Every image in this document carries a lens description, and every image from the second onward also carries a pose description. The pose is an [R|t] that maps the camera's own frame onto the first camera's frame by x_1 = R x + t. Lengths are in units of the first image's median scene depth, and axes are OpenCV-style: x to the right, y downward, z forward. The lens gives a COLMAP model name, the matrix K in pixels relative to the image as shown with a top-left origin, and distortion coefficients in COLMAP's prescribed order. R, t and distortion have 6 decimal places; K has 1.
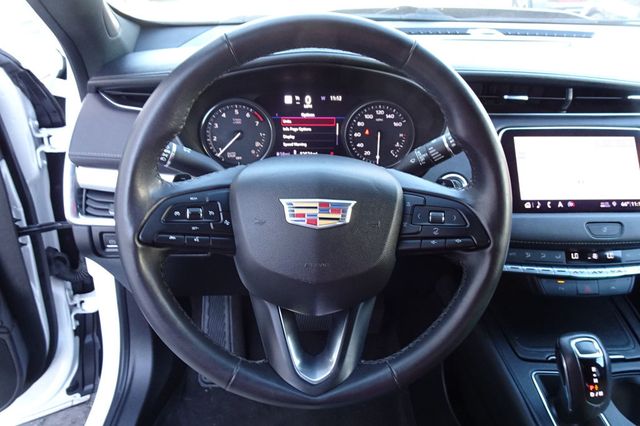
lens RADIAL K [[459.5, 0, 320.0], [0, 459.5, 213.0], [0, 0, 1]] dist [0.006649, 0.001636]
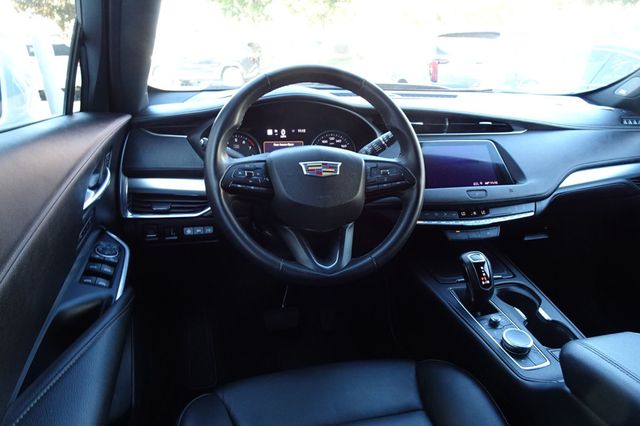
lens RADIAL K [[459.5, 0, 320.0], [0, 459.5, 213.0], [0, 0, 1]] dist [0.006649, 0.001636]
pose [[0.979020, -0.058251, 0.195260, -0.271844], [0.093641, 0.979703, -0.177237, 0.356144], [-0.180973, 0.191803, 0.964604, -0.498270]]
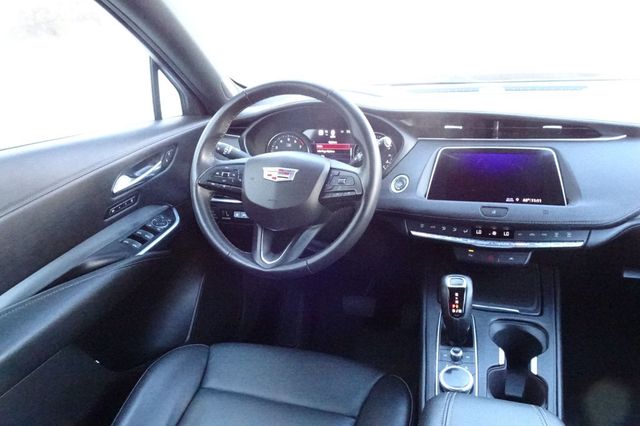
lens RADIAL K [[459.5, 0, 320.0], [0, 459.5, 213.0], [0, 0, 1]] dist [0.006649, 0.001636]
pose [[0.933042, 0.055379, -0.355480, 0.645638], [-0.107395, 0.985904, -0.128293, 0.293582], [0.343364, 0.157880, 0.925837, -0.541452]]
